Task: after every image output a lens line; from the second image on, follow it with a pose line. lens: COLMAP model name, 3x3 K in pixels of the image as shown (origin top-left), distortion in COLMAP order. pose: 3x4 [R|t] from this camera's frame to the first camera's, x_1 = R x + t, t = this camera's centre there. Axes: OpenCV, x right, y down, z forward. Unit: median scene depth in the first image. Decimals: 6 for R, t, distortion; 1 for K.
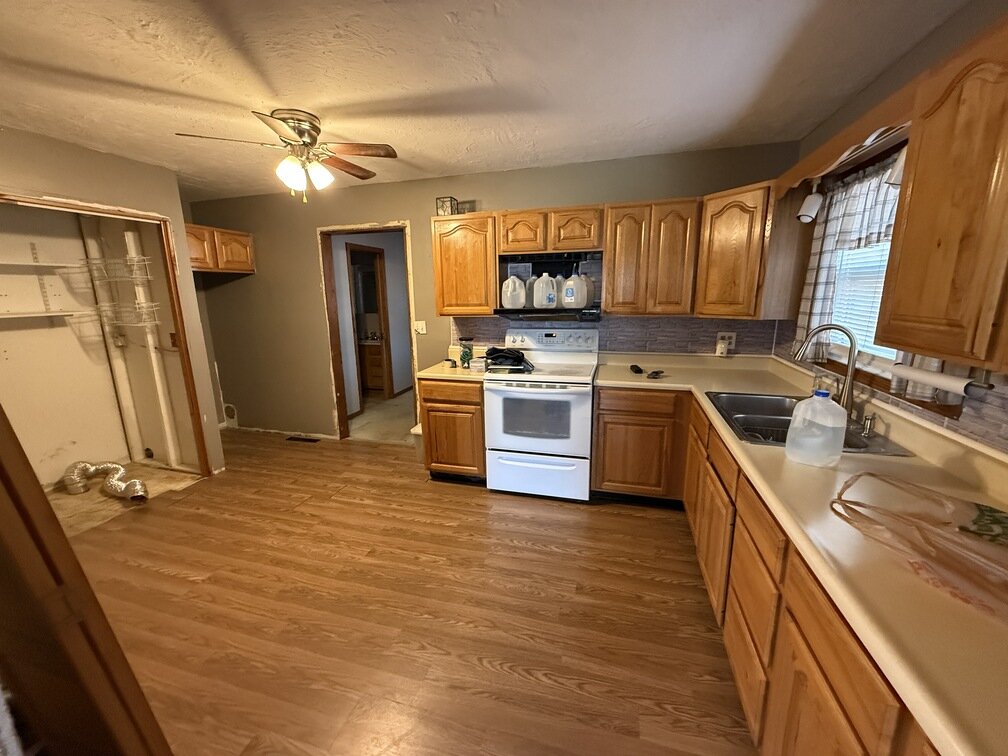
lens RADIAL K [[402.0, 0, 503.7], [0, 402.0, 377.2], [0, 0, 1]] dist [-0.001135, 0.000293]
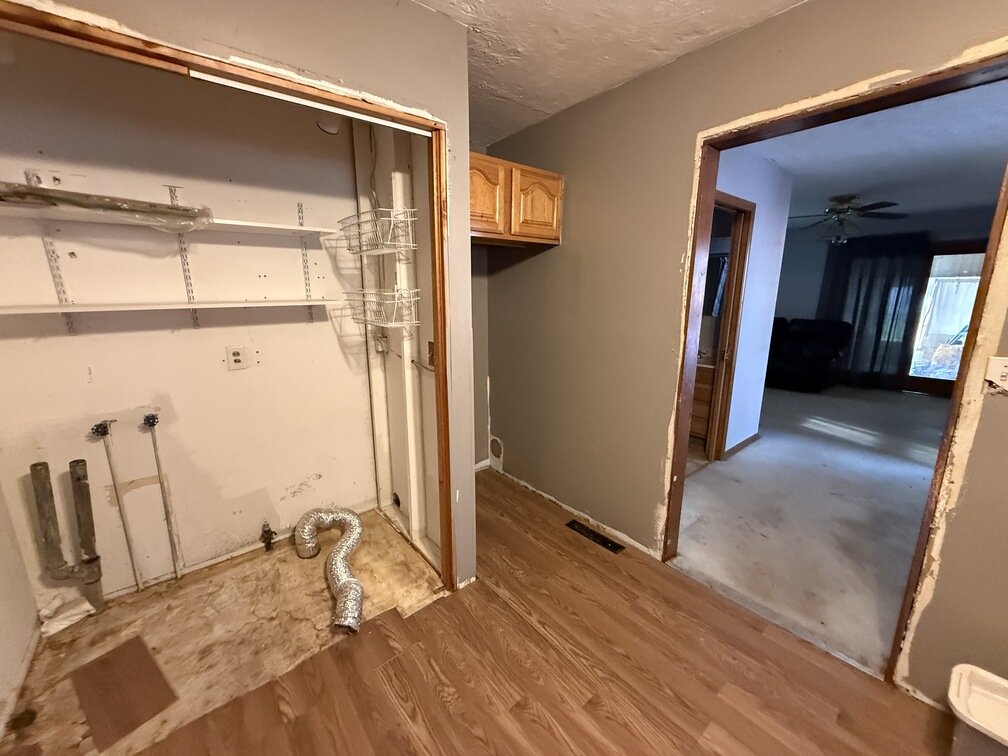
lens RADIAL K [[402.0, 0, 500.2], [0, 402.0, 376.9], [0, 0, 1]] dist [-0.001135, 0.000293]
pose [[0.817525, 0.129961, -0.561038, -0.462544], [-0.128580, 0.990803, 0.042150, -0.108817], [0.561356, 0.037679, 0.826716, 0.650390]]
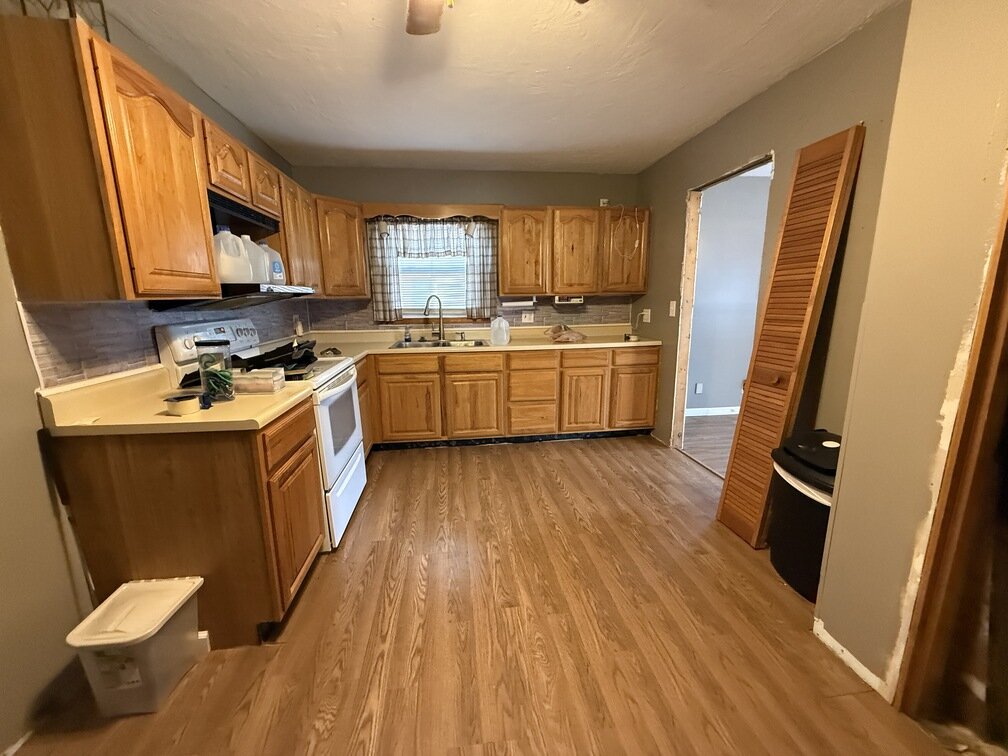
lens RADIAL K [[402.0, 0, 500.1], [0, 402.0, 377.0], [0, 0, 1]] dist [-0.001135, 0.000293]
pose [[-0.394094, -0.157050, 0.905552, -0.772578], [0.210413, 0.943706, 0.255238, -0.119441], [-0.894660, 0.291127, -0.338863, 0.963865]]
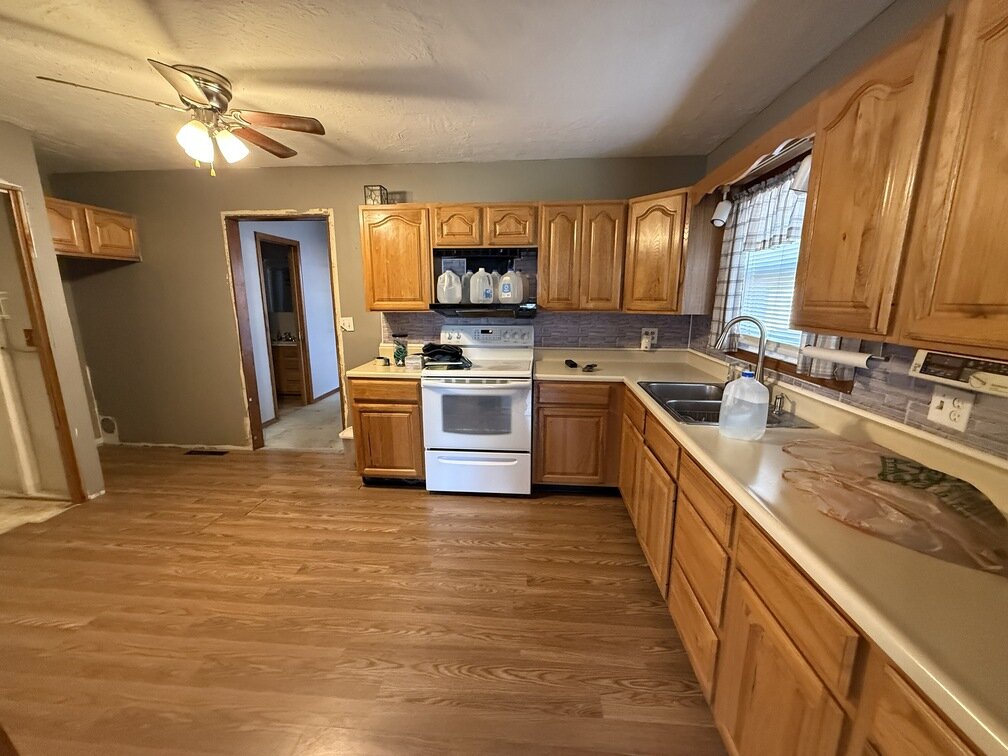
lens RADIAL K [[402.0, 0, 504.1], [0, 402.0, 377.2], [0, 0, 1]] dist [-0.001135, 0.000293]
pose [[0.981192, -0.022886, 0.191672, -0.039972], [0.024895, 0.999657, -0.008080, 0.020395], [-0.191422, 0.012699, 0.981426, 0.020270]]
